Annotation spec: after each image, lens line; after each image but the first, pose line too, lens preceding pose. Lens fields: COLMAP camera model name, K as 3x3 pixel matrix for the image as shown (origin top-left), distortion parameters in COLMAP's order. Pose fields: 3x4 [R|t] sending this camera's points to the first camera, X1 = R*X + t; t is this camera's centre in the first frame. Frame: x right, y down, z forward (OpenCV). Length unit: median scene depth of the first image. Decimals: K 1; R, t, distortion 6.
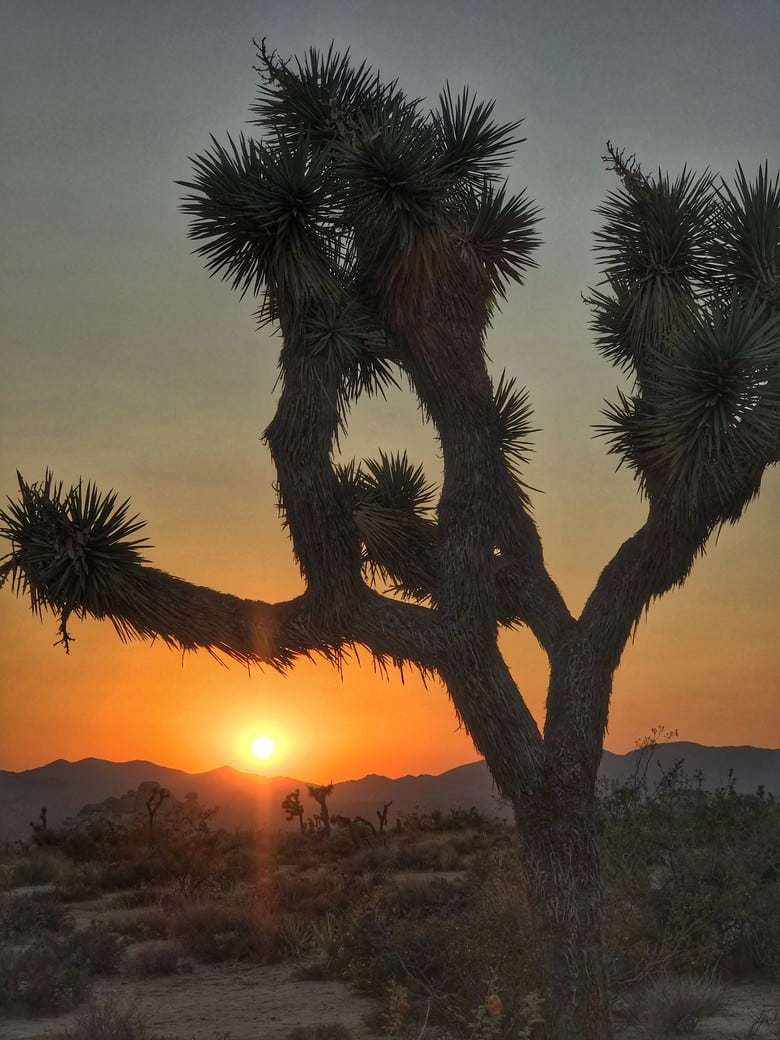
lens RADIAL K [[1724.4, 0, 389.3], [0, 1724.4, 517.7], [0, 0, 1]] dist [0.017947, 0.000000]
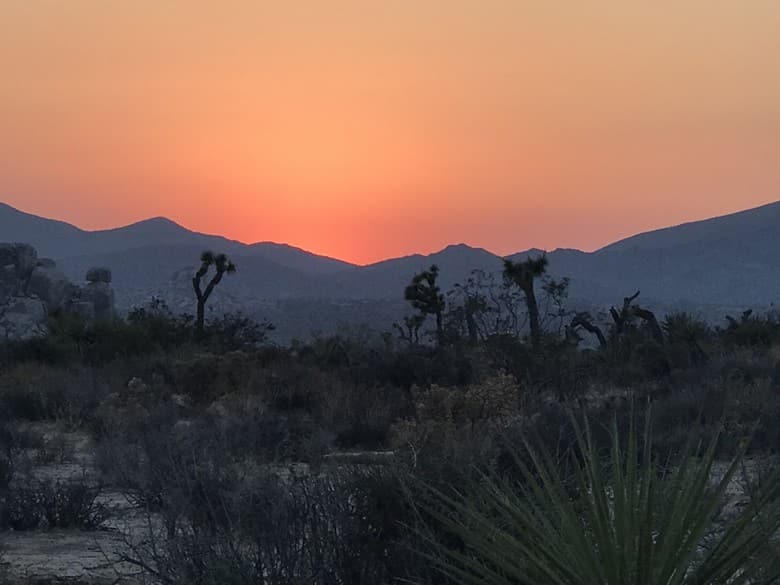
lens RADIAL K [[3583.2, 0, 390.3], [0, 3583.2, 292.5], [0, 0, 1]] dist [-0.228819, 0.000000]
pose [[0.998975, 0.035861, -0.027606, -0.036010], [-0.030970, 0.986502, 0.160796, -0.014424], [0.033000, -0.159776, 0.986602, -0.109625]]
